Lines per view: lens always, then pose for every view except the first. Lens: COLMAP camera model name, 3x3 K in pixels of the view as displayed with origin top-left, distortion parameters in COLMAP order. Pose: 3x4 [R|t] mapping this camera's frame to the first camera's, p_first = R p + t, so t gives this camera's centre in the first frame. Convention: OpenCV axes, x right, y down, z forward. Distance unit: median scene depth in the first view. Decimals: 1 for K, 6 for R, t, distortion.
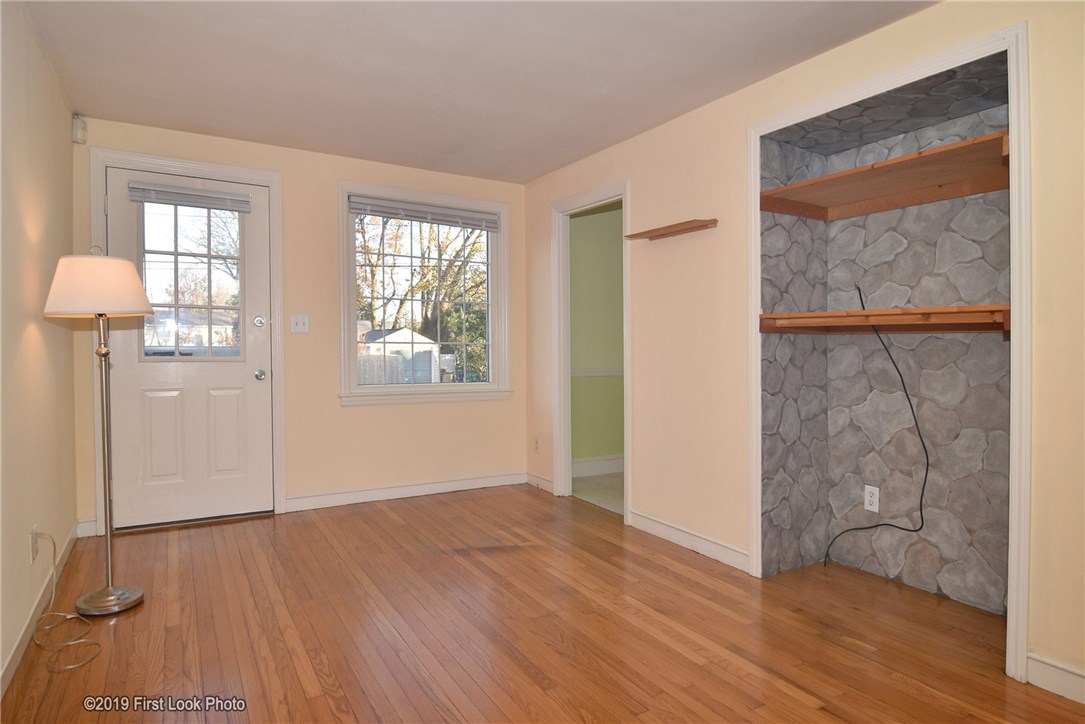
lens RADIAL K [[611.4, 0, 543.0], [0, 611.4, 324.2], [0, 0, 1]] dist [-0.014310, -0.002067]
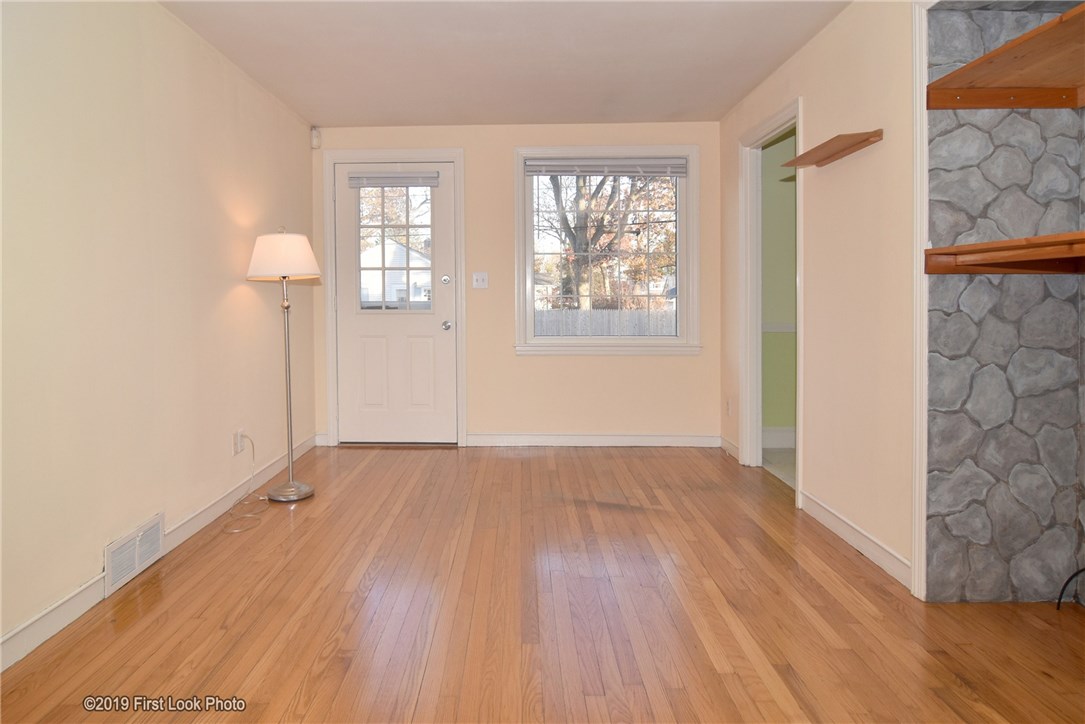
lens RADIAL K [[611.4, 0, 509.7], [0, 611.4, 286.6], [0, 0, 1]] dist [-0.014310, -0.002067]
pose [[0.845399, -0.023096, -0.533636, 0.305330], [0.028541, 0.999591, 0.001952, 0.012418], [0.533373, -0.016881, 0.845712, 0.096074]]
